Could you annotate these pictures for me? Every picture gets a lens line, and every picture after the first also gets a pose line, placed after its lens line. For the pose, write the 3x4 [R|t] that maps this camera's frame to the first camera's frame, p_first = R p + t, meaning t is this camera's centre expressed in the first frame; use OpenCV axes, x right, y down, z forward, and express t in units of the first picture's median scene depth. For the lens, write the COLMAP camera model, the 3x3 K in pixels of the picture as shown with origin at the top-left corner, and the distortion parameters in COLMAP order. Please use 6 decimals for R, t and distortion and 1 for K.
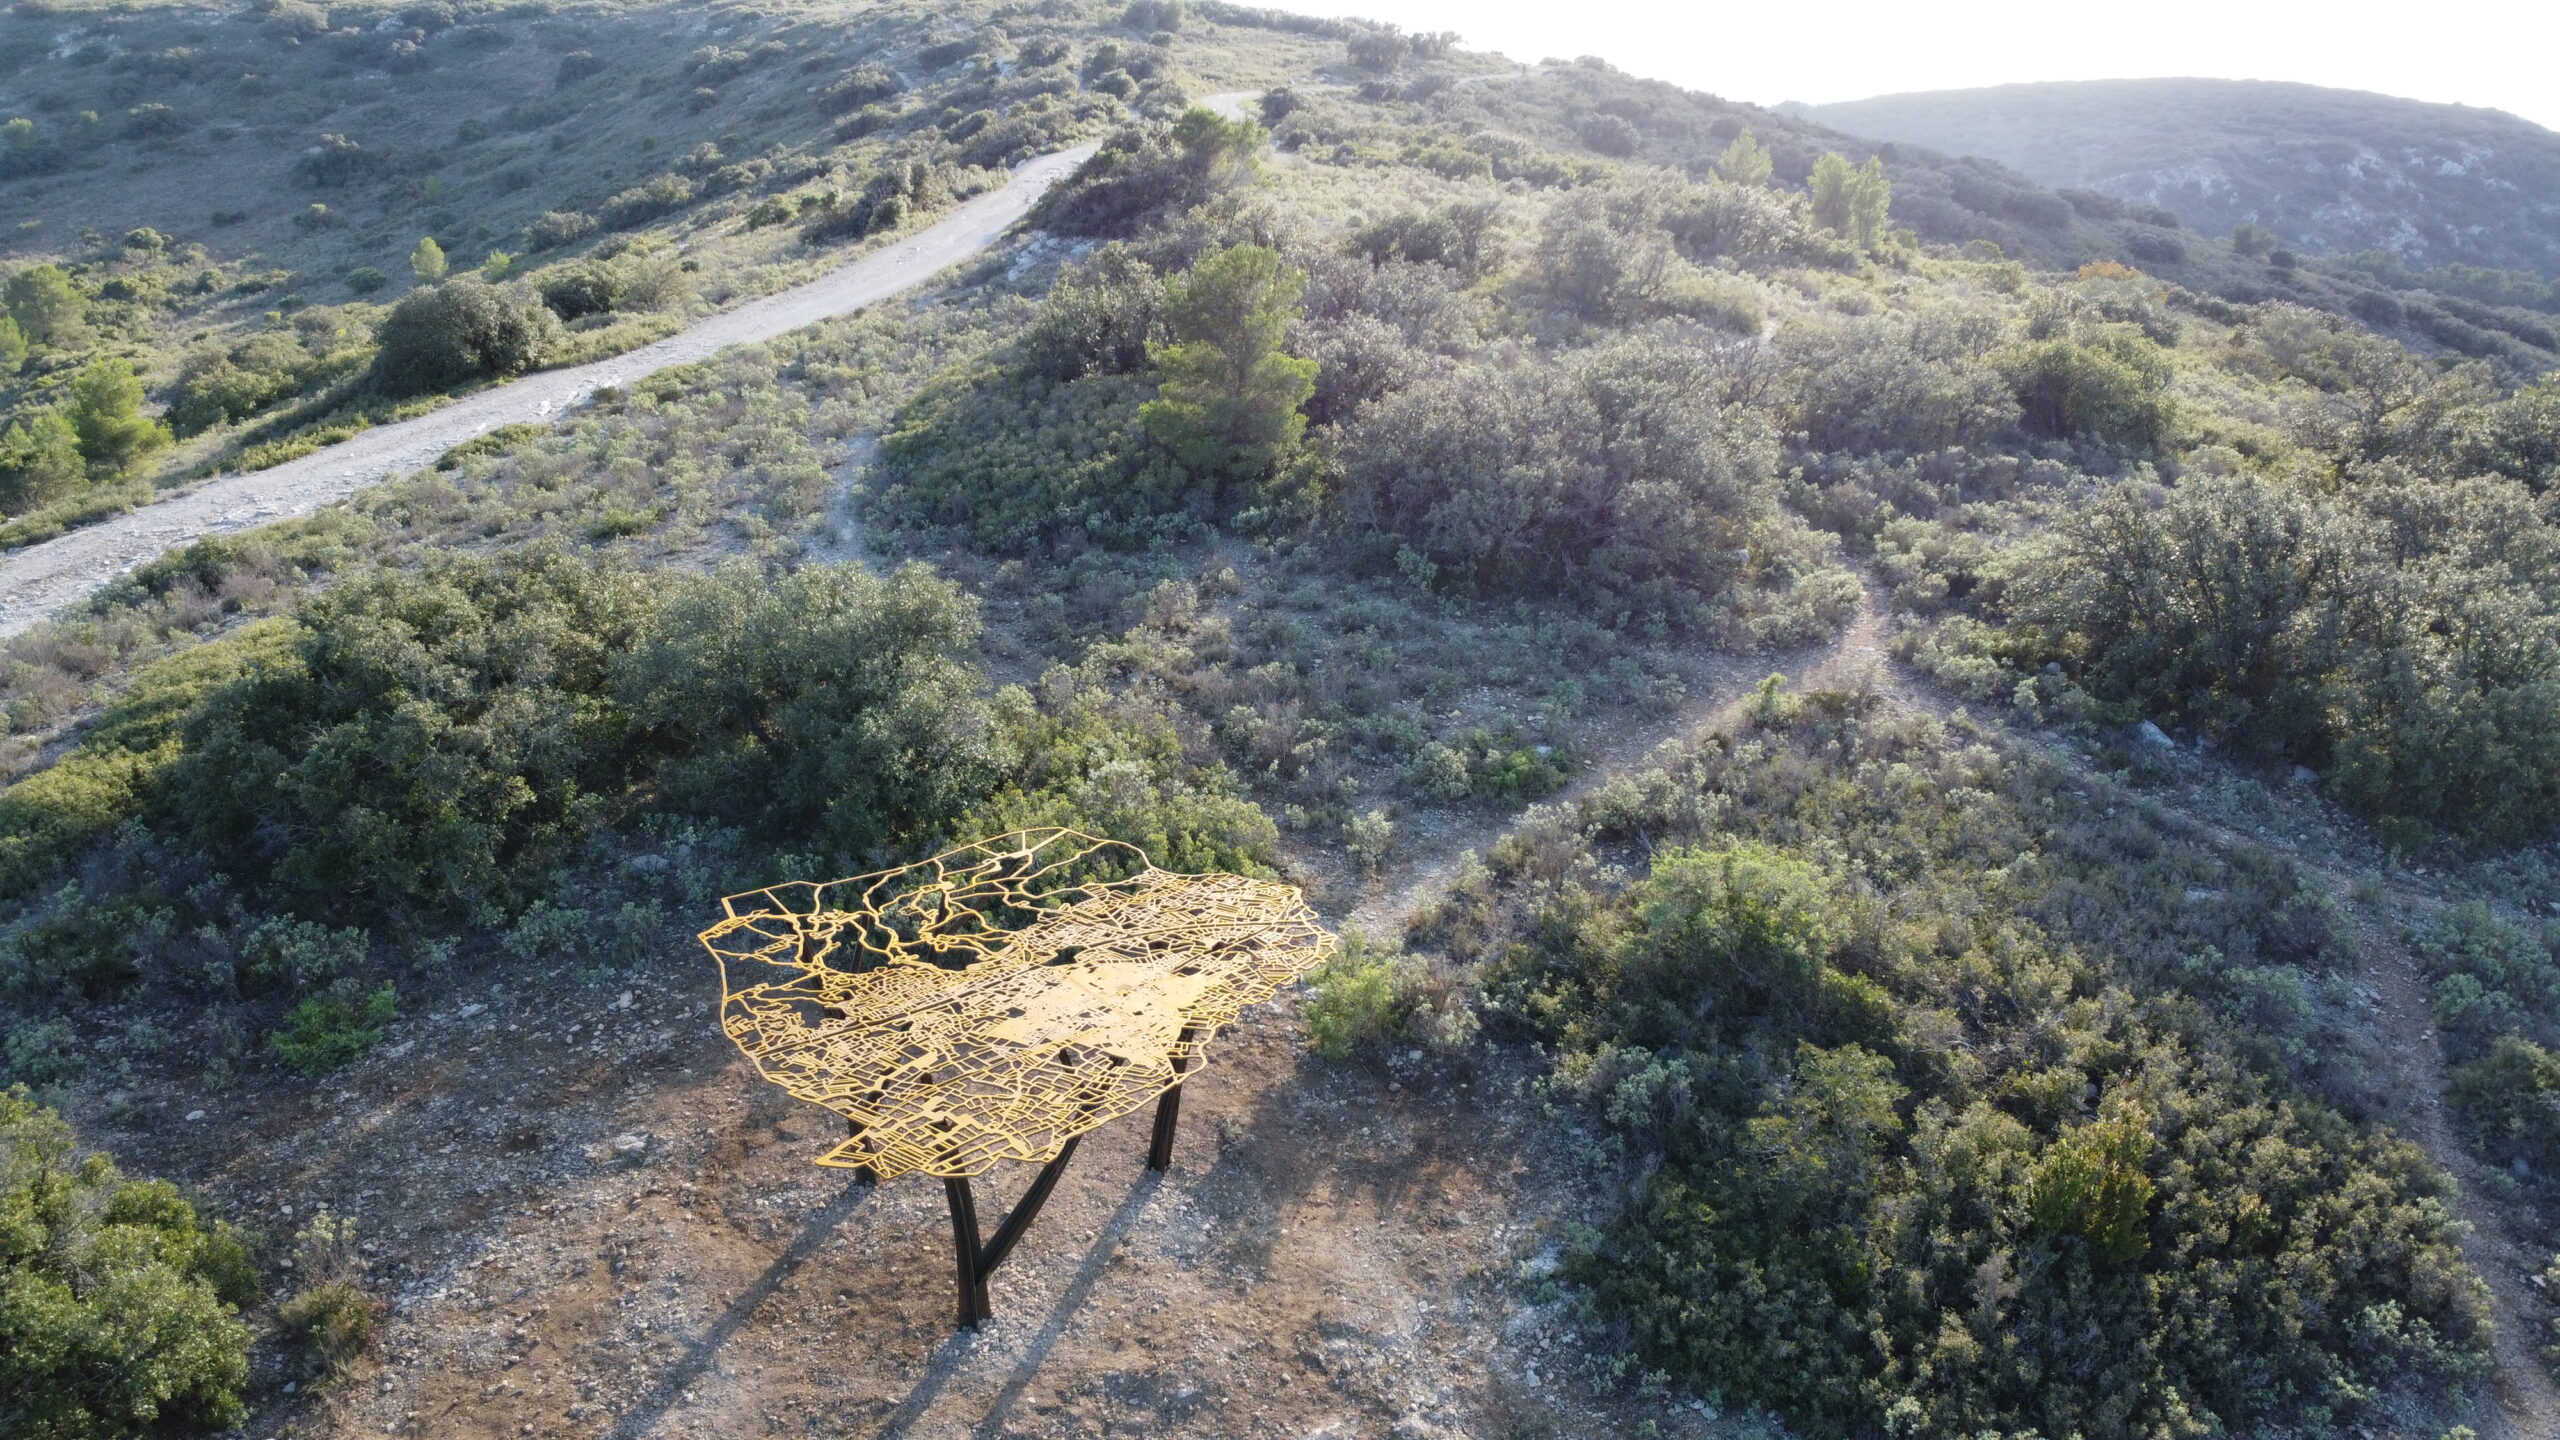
lens RADIAL K [[1858.6, 0, 1278.5], [0, 1858.6, 719.0], [0, 0, 1]] dist [-0.030555, -0.002876]
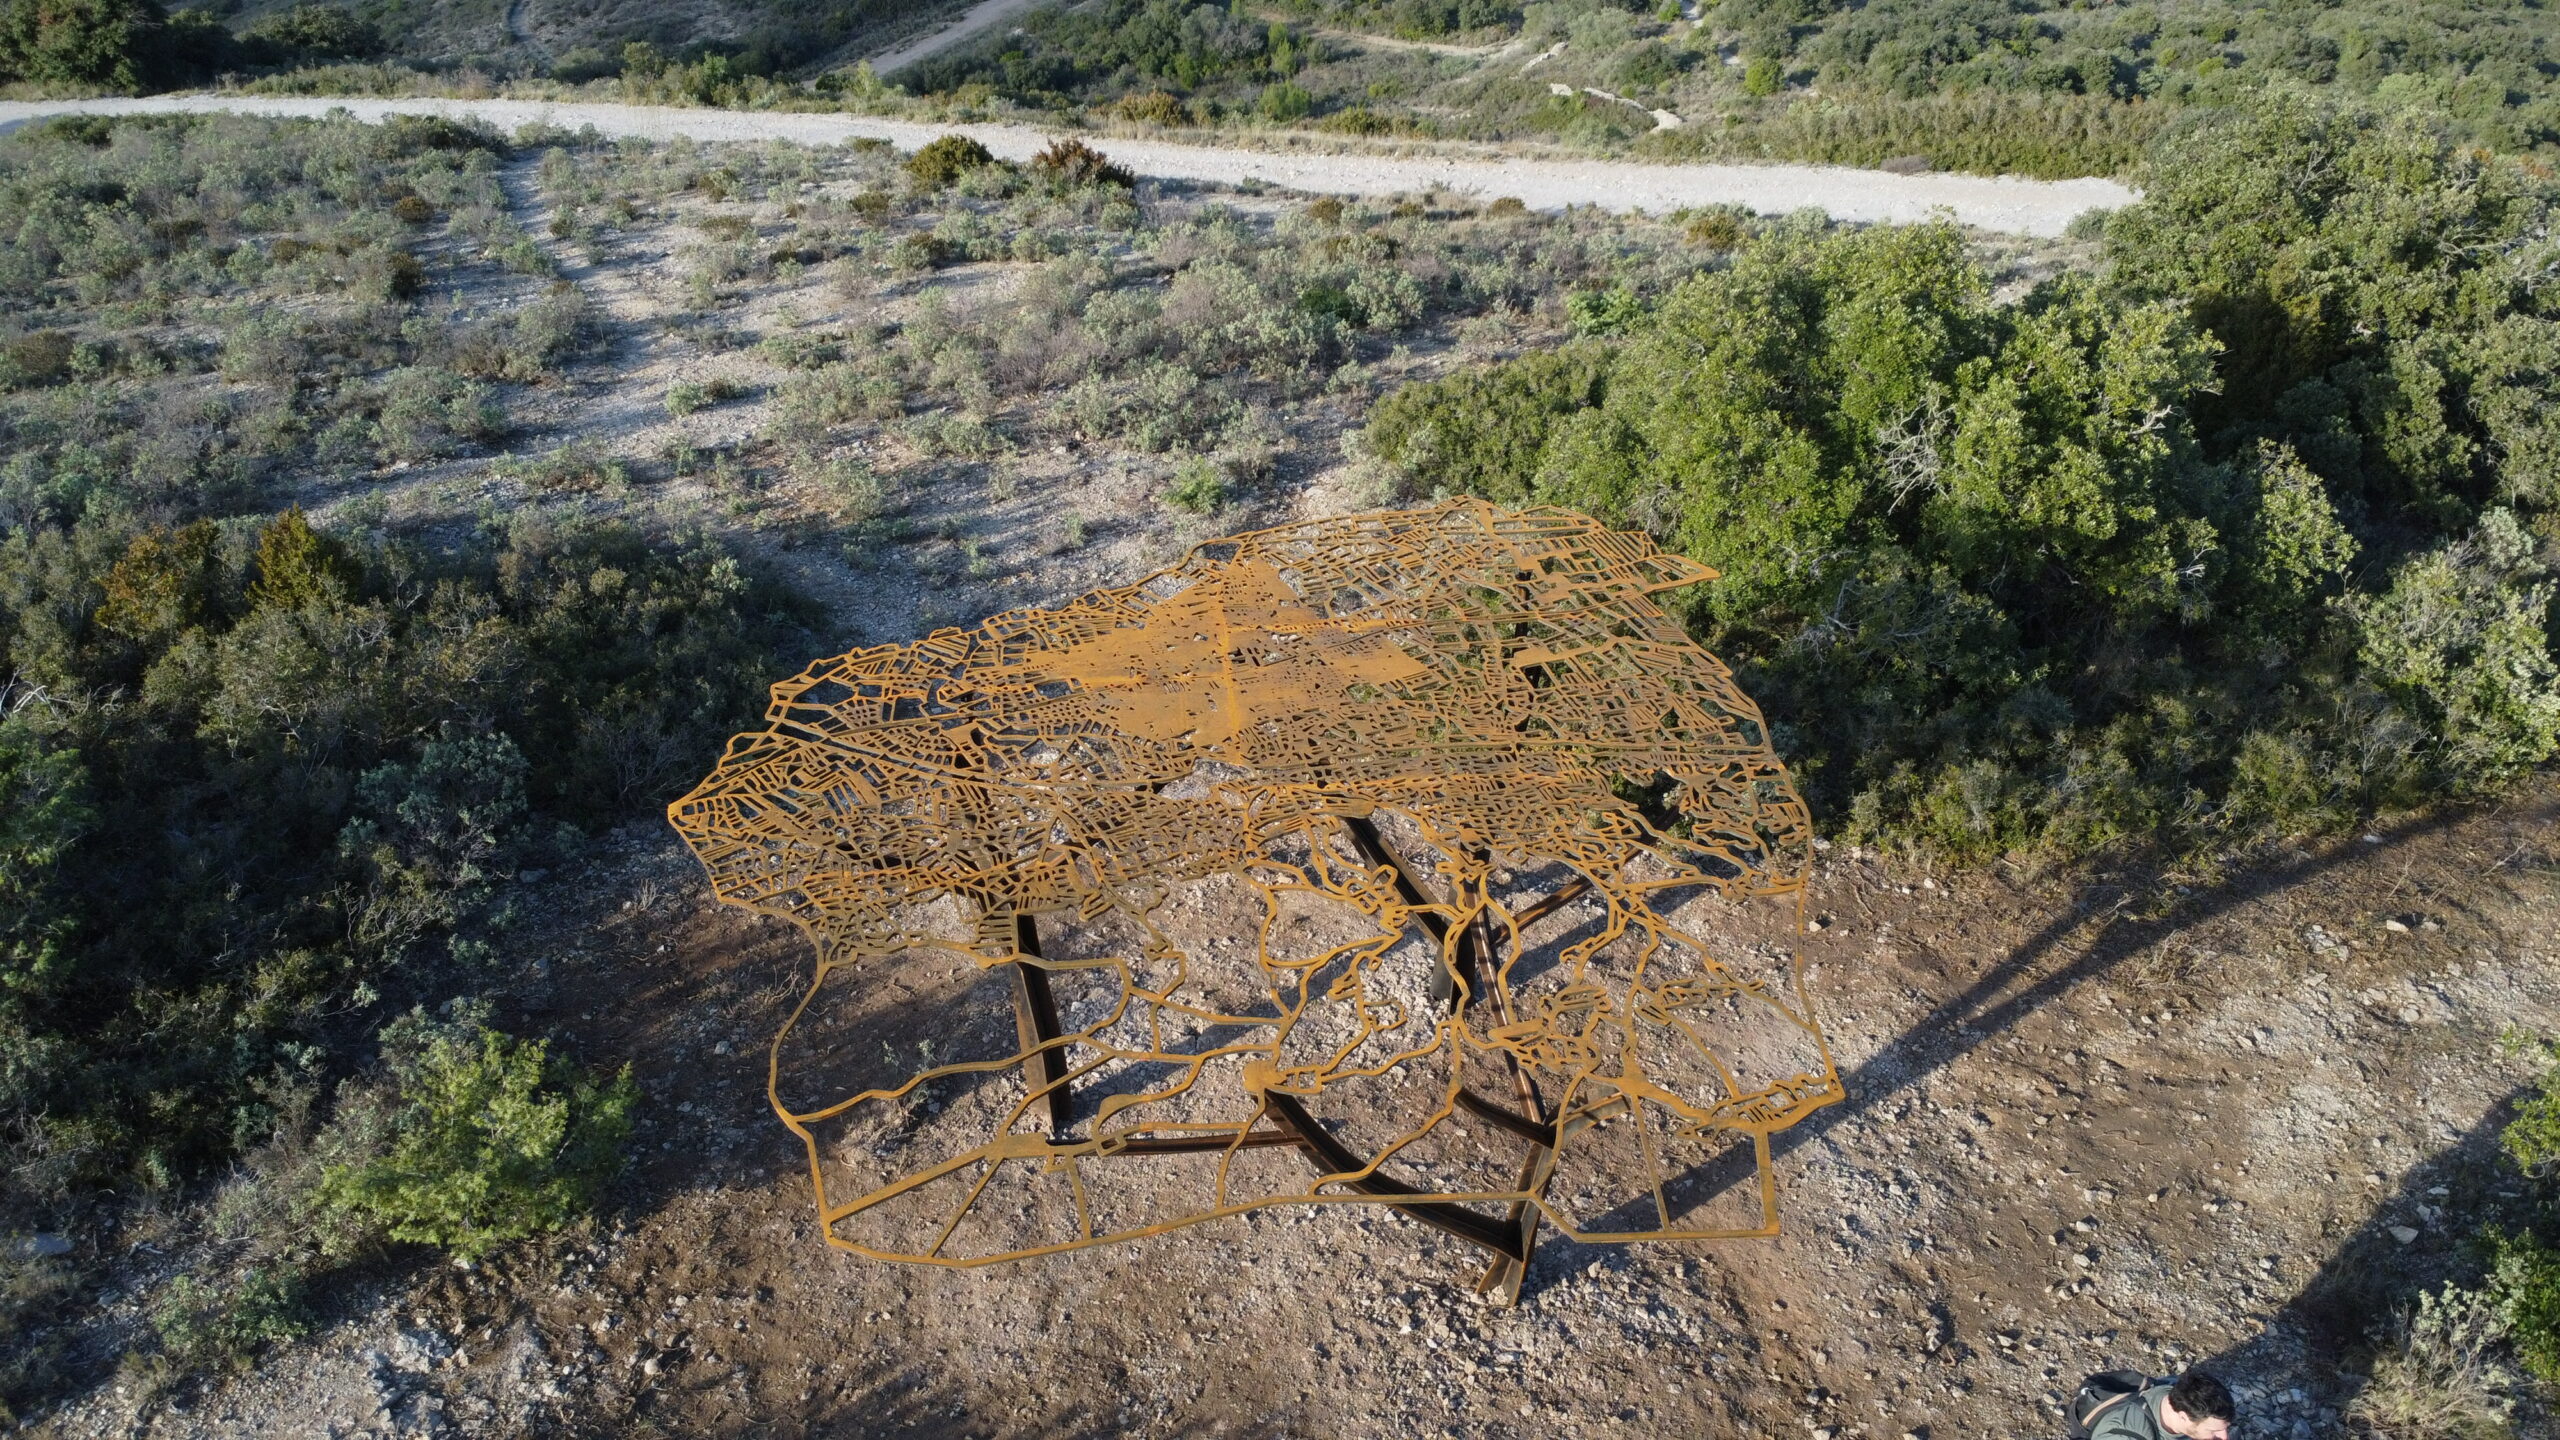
lens RADIAL K [[1858.6, 0, 1276.7], [0, 1858.6, 717.9], [0, 0, 1]] dist [-0.030555, -0.002876]
pose [[-0.848835, -0.312136, 0.426673, -0.310622], [0.164049, 0.611723, 0.773875, -0.265199], [-0.502560, 0.726887, -0.468047, 1.045654]]
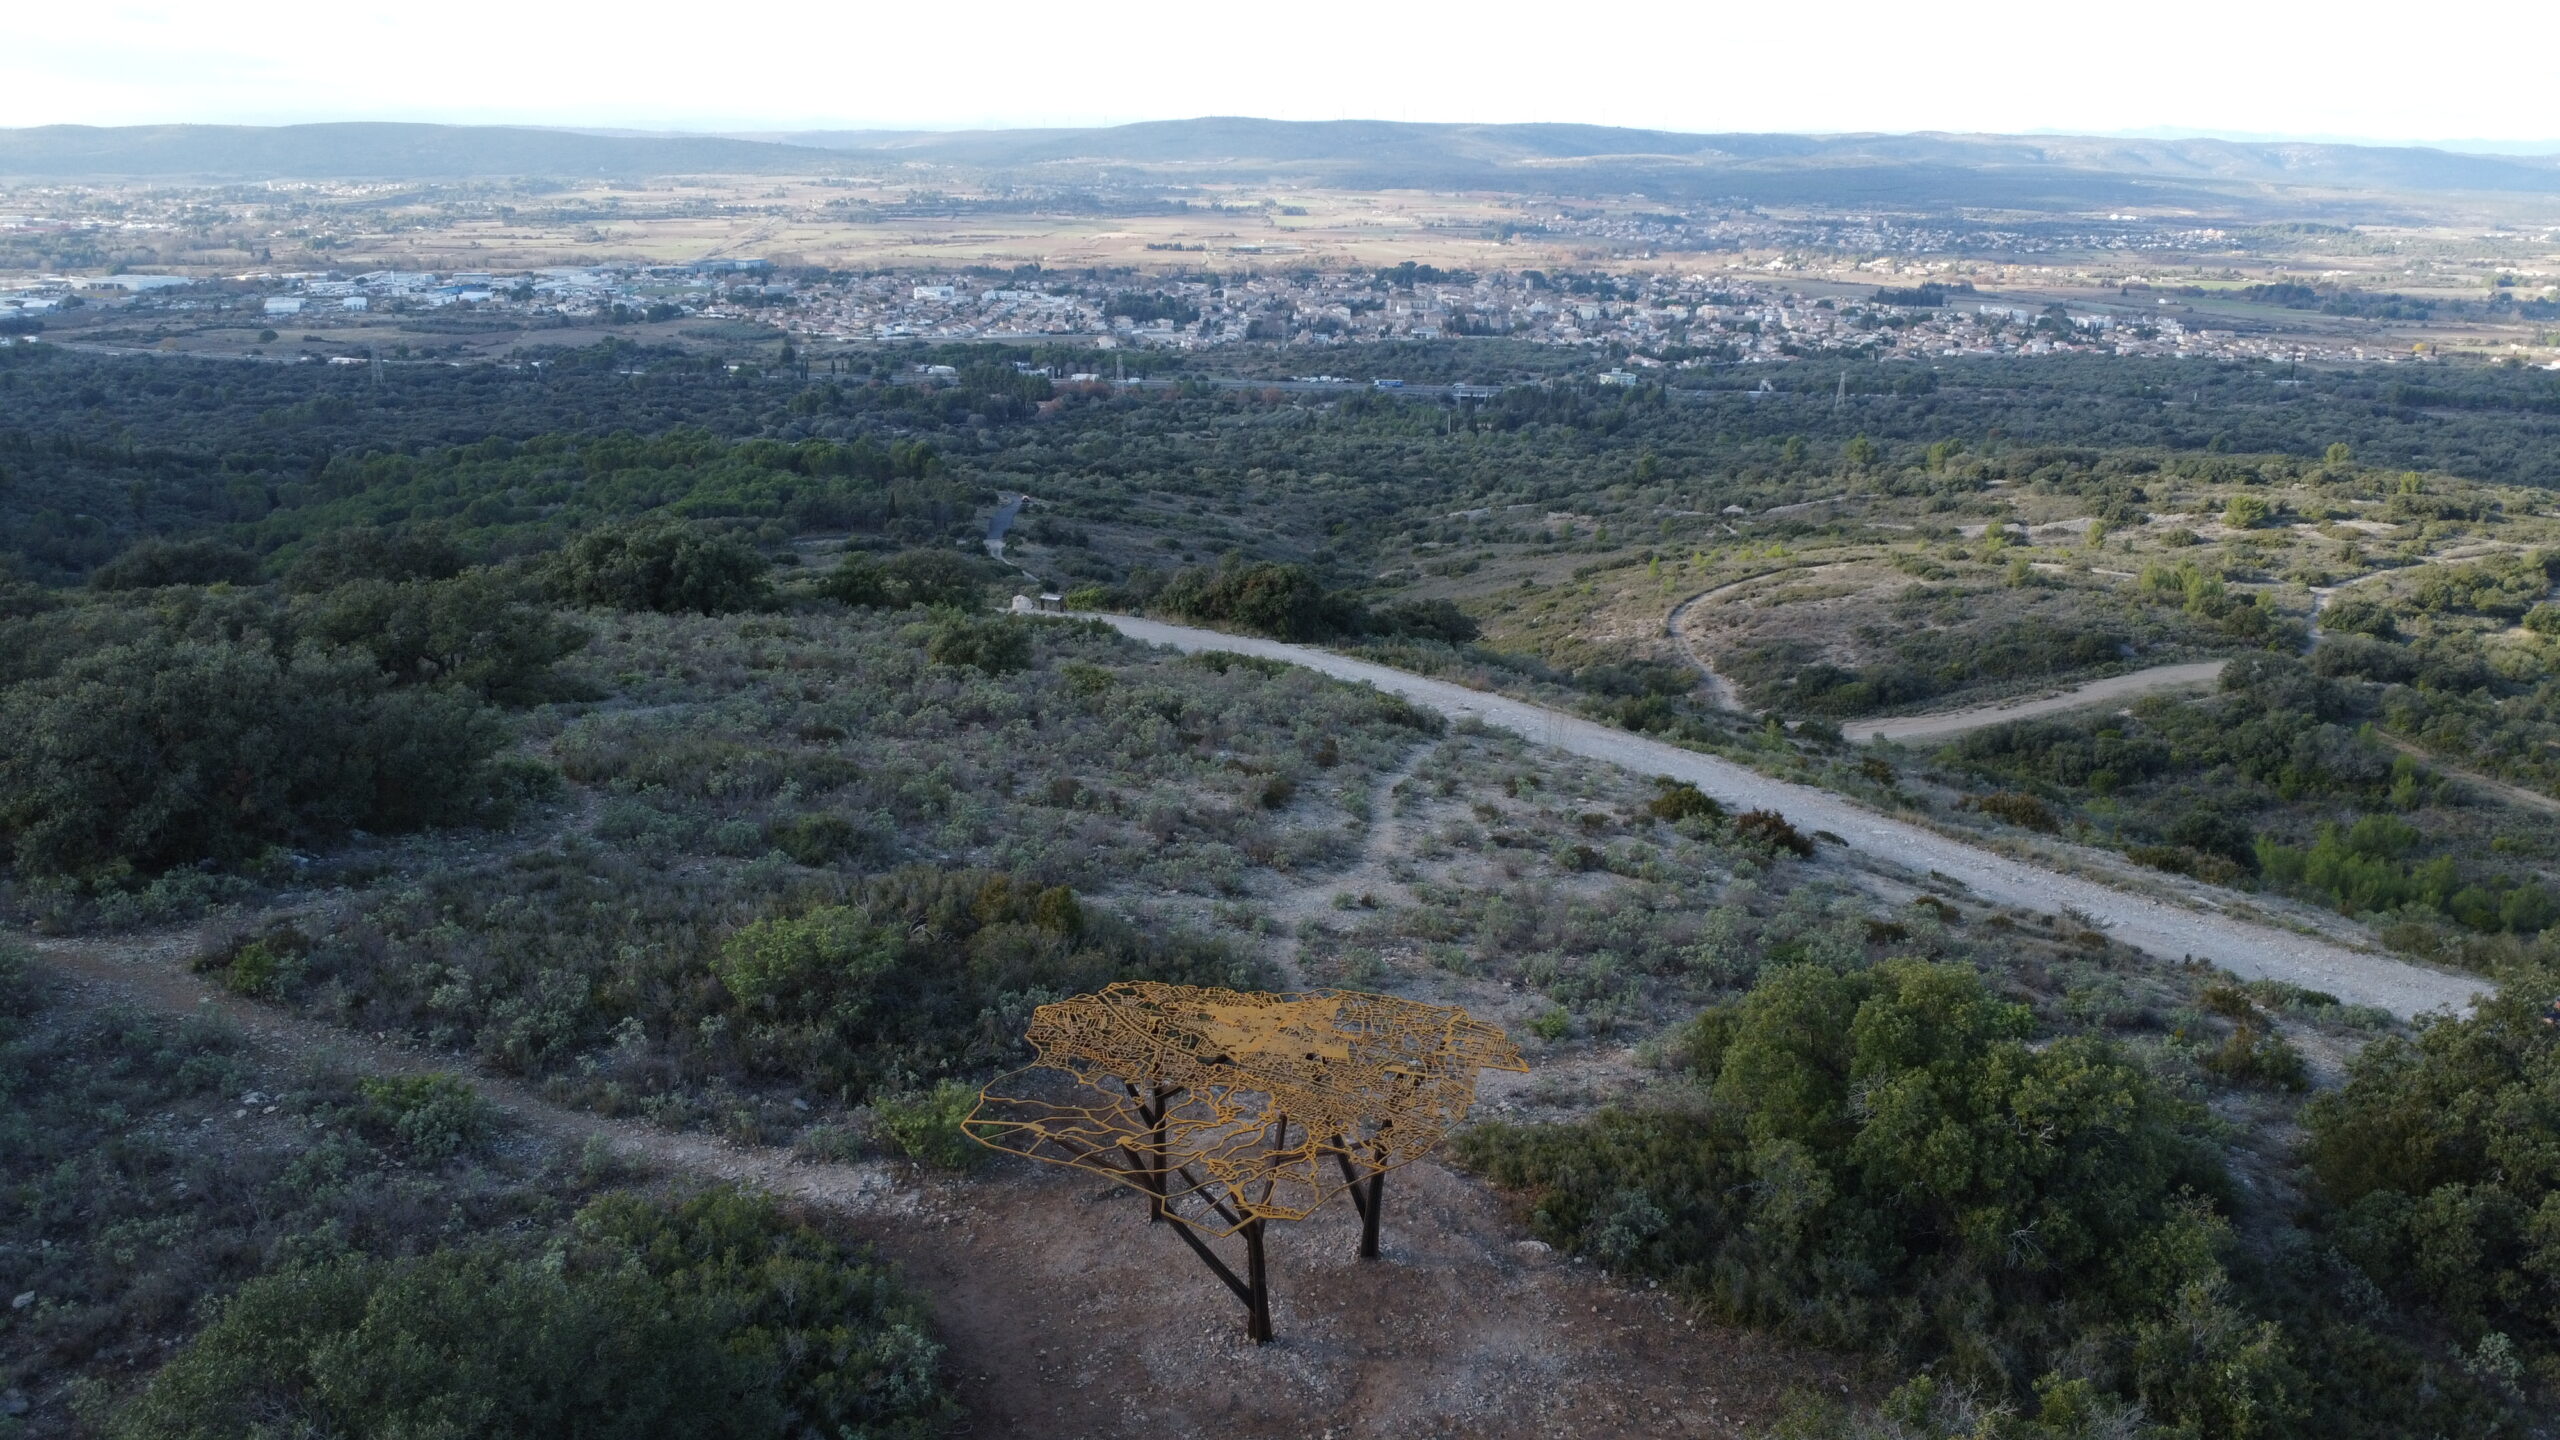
lens RADIAL K [[1858.6, 0, 1270.5], [0, 1858.6, 722.0], [0, 0, 1]] dist [-0.030555, -0.002876]
pose [[-0.373627, -0.292626, 0.880212, -1.022593], [0.283015, 0.867723, 0.408607, -0.509520], [-0.883349, 0.401779, -0.241387, 1.002162]]
